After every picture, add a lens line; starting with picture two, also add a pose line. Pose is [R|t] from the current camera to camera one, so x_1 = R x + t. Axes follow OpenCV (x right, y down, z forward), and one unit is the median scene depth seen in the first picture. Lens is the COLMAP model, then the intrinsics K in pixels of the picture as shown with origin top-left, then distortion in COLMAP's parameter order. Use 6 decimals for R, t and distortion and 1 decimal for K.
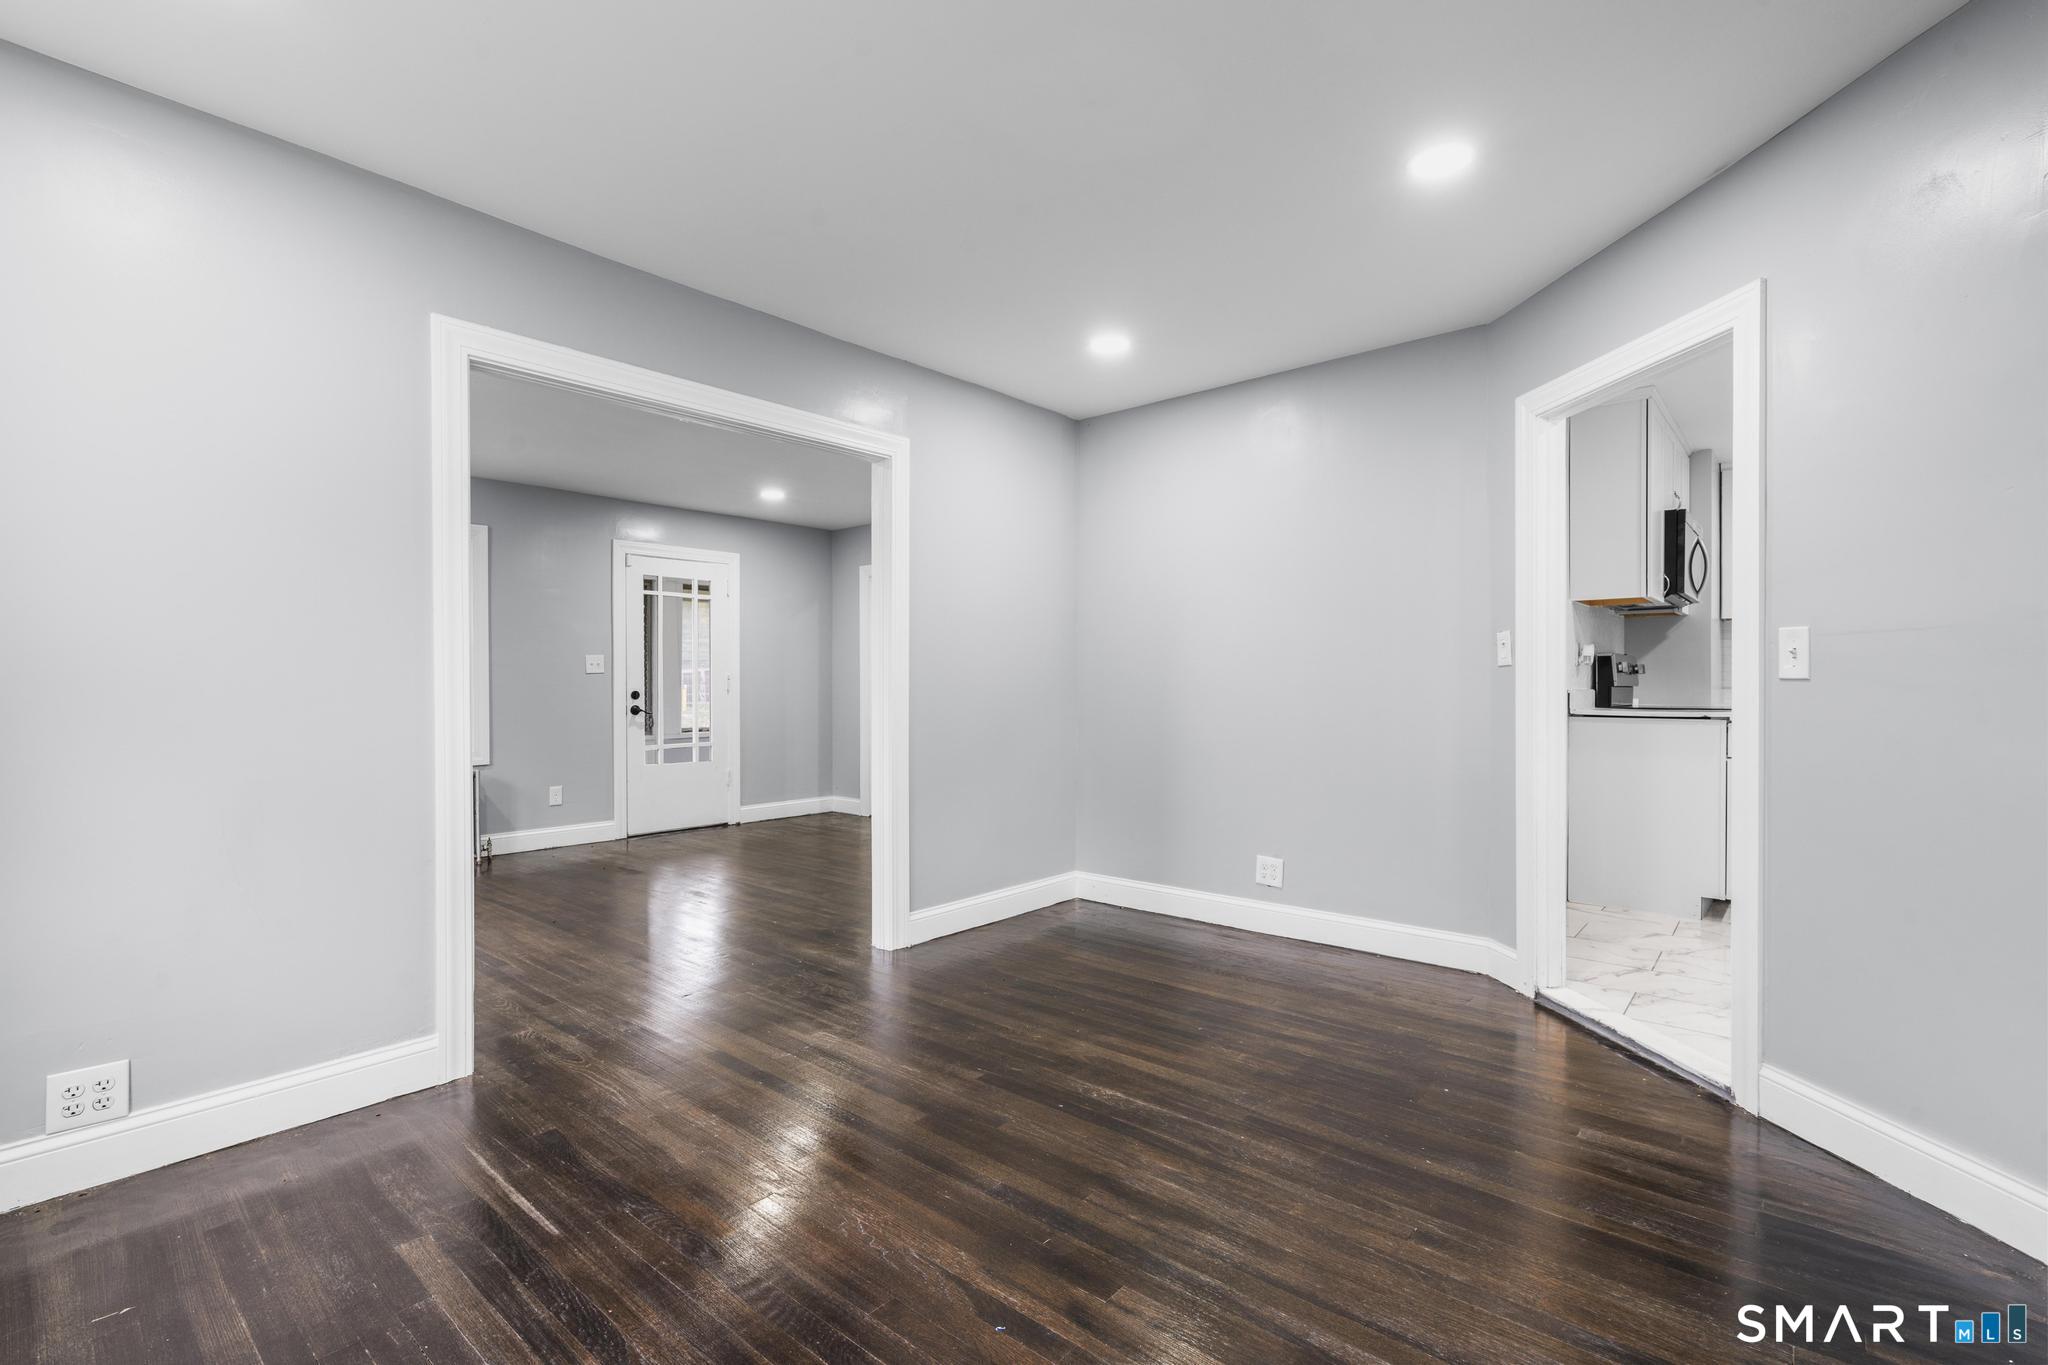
lens RADIAL K [[917.3, 0, 1026.7], [0, 917.3, 687.3], [0, 0, 1]] dist [-0.007293, 0.003764]
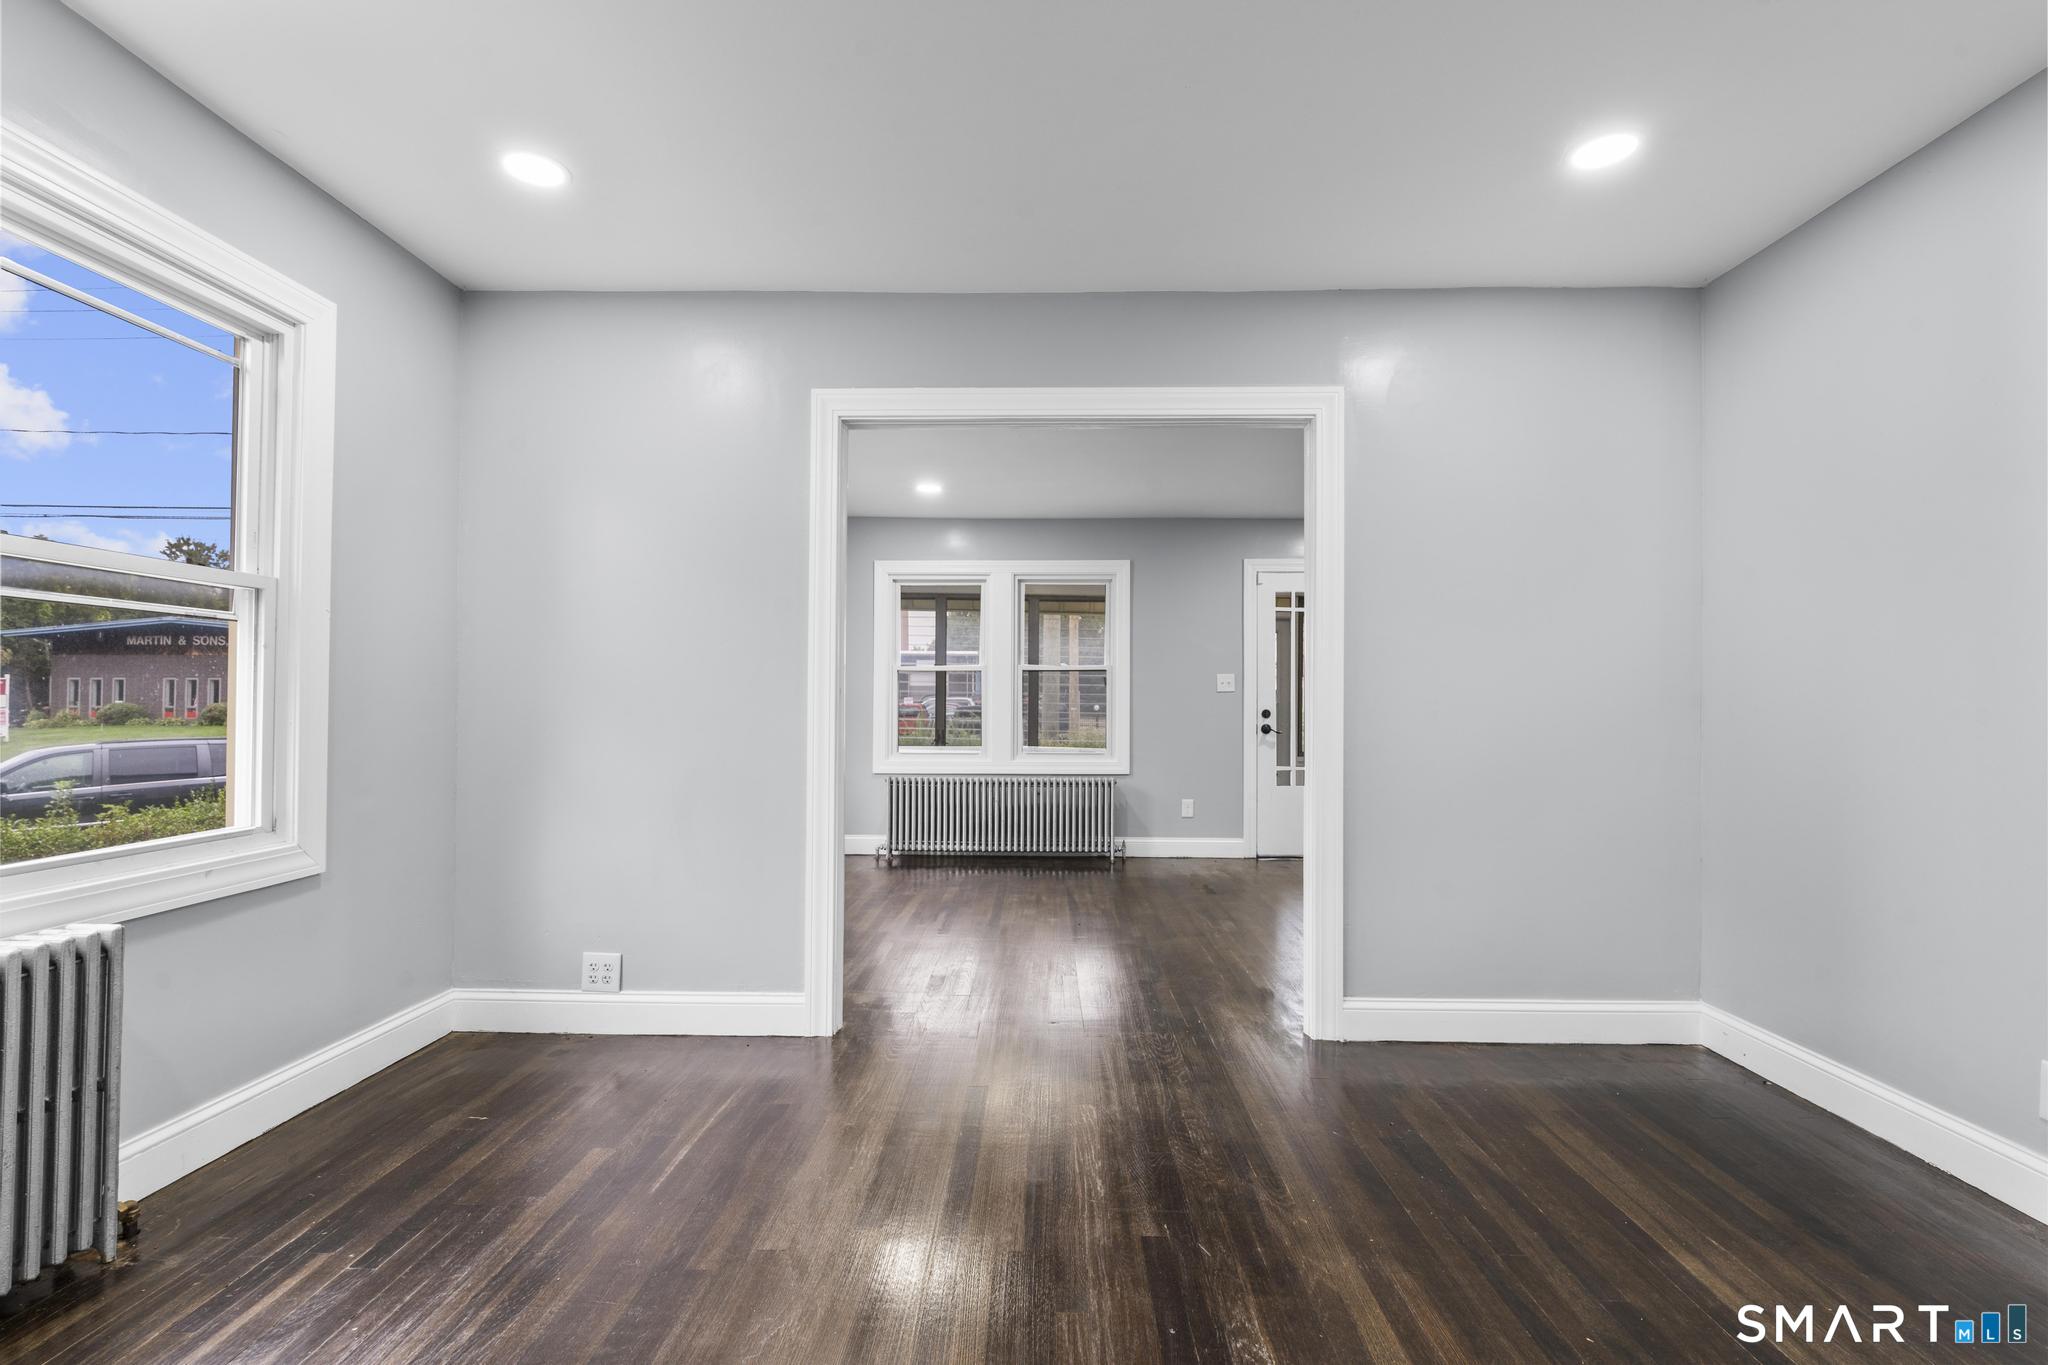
lens RADIAL K [[917.3, 0, 1028.0], [0, 917.3, 690.6], [0, 0, 1]] dist [-0.007293, 0.003764]
pose [[0.638421, -0.005942, -0.769665, 0.395621], [-0.009722, 0.999828, -0.015784, 0.003186], [0.769626, 0.017559, 0.638253, 0.398785]]
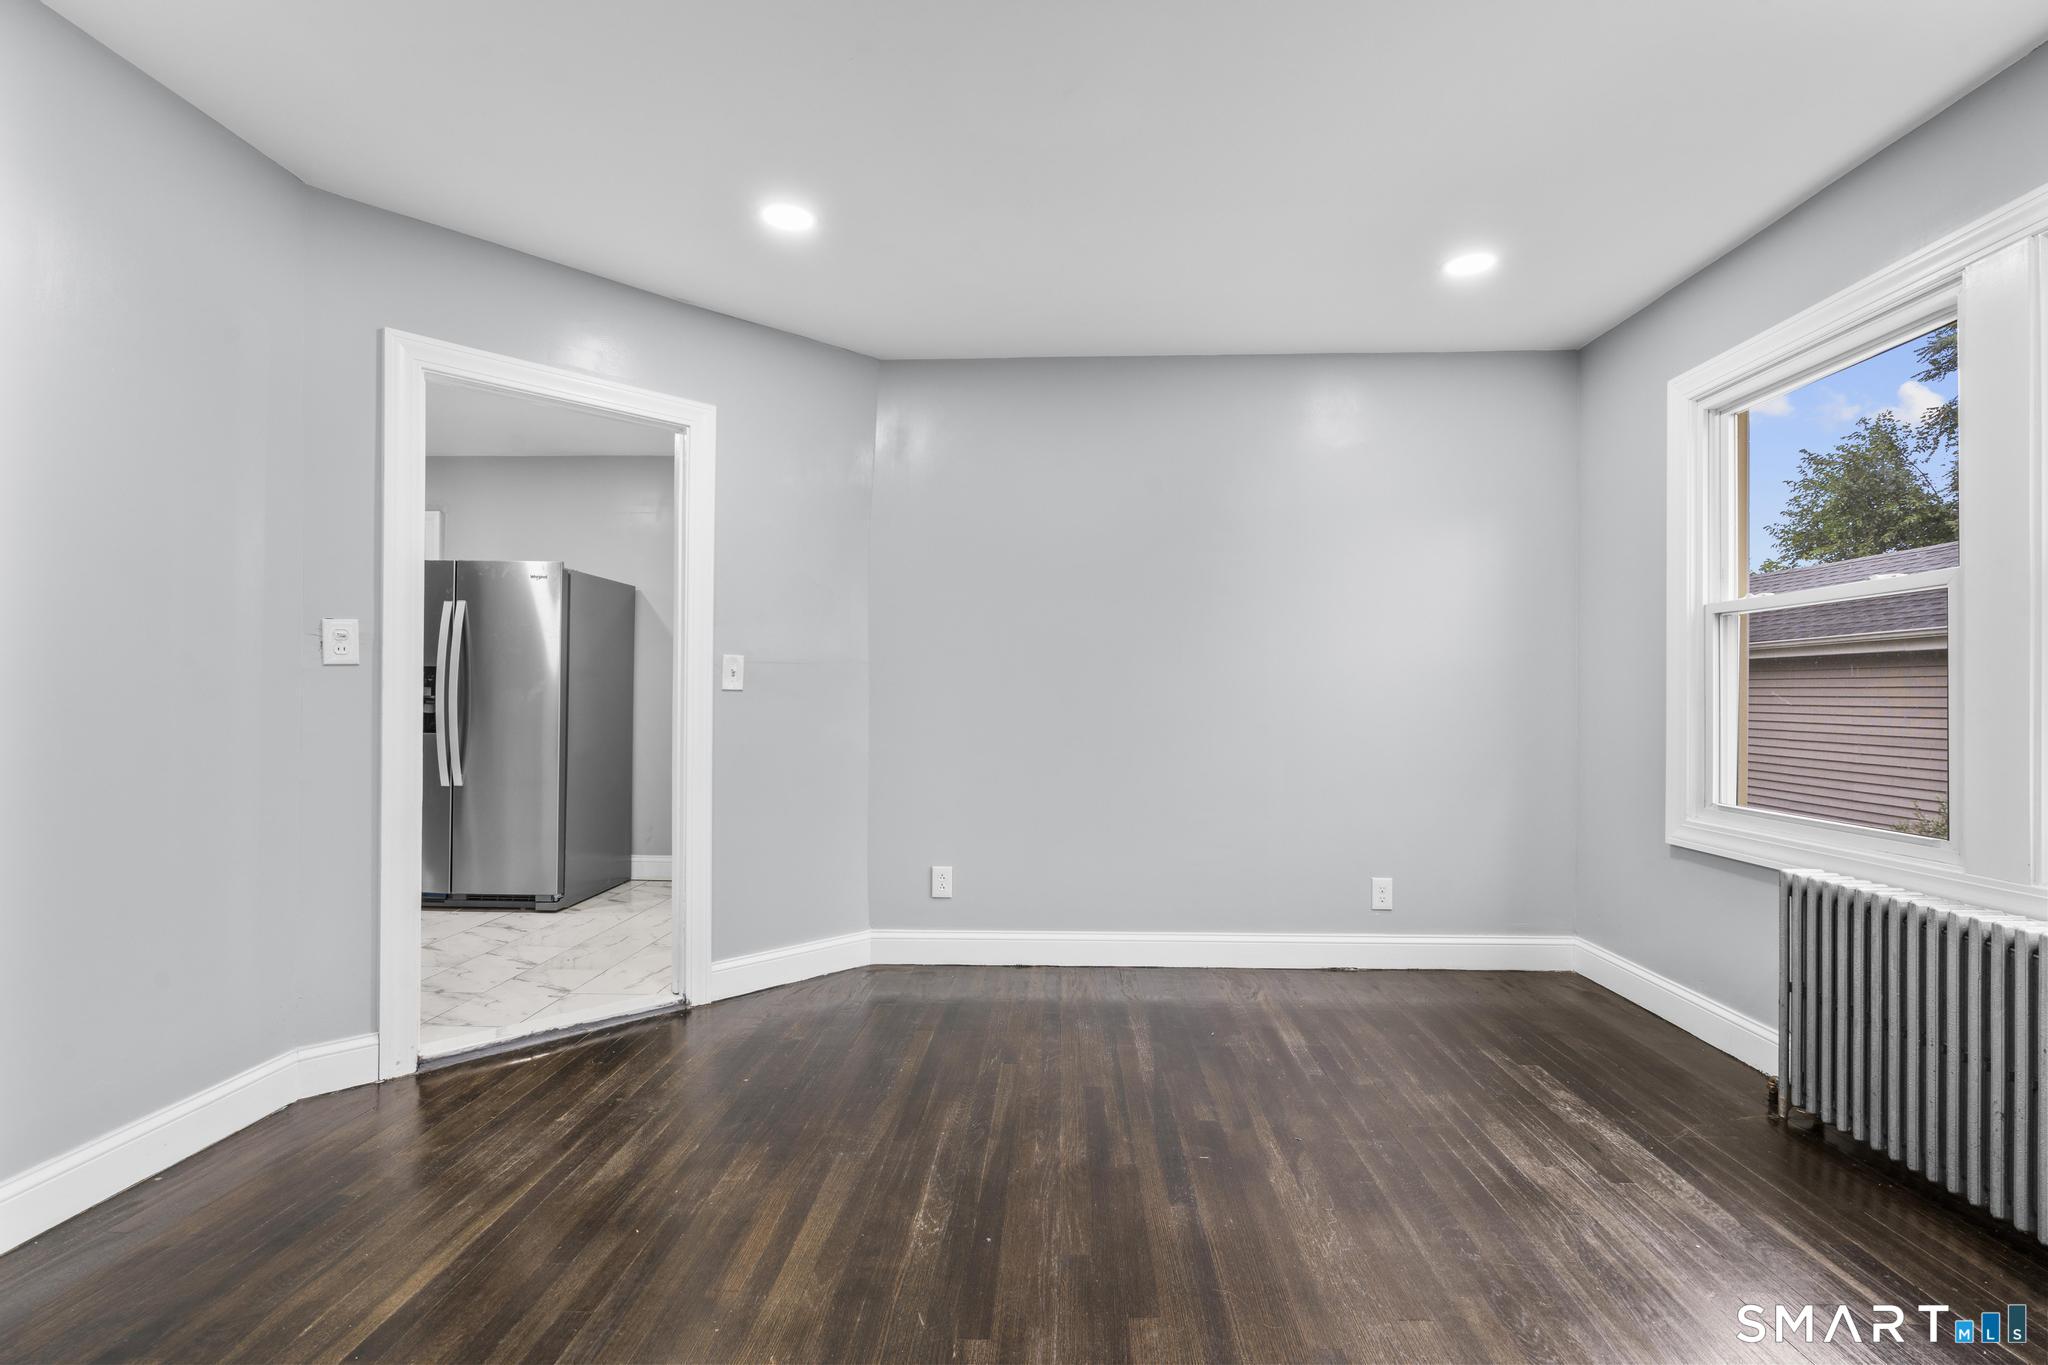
lens RADIAL K [[917.3, 0, 1035.6], [0, 917.3, 687.0], [0, 0, 1]] dist [-0.007293, 0.003764]
pose [[-0.627624, 0.010198, 0.778450, -0.479117], [-0.003451, 0.999868, -0.015881, 0.006066], [-0.778509, -0.012654, -0.627506, 1.188816]]
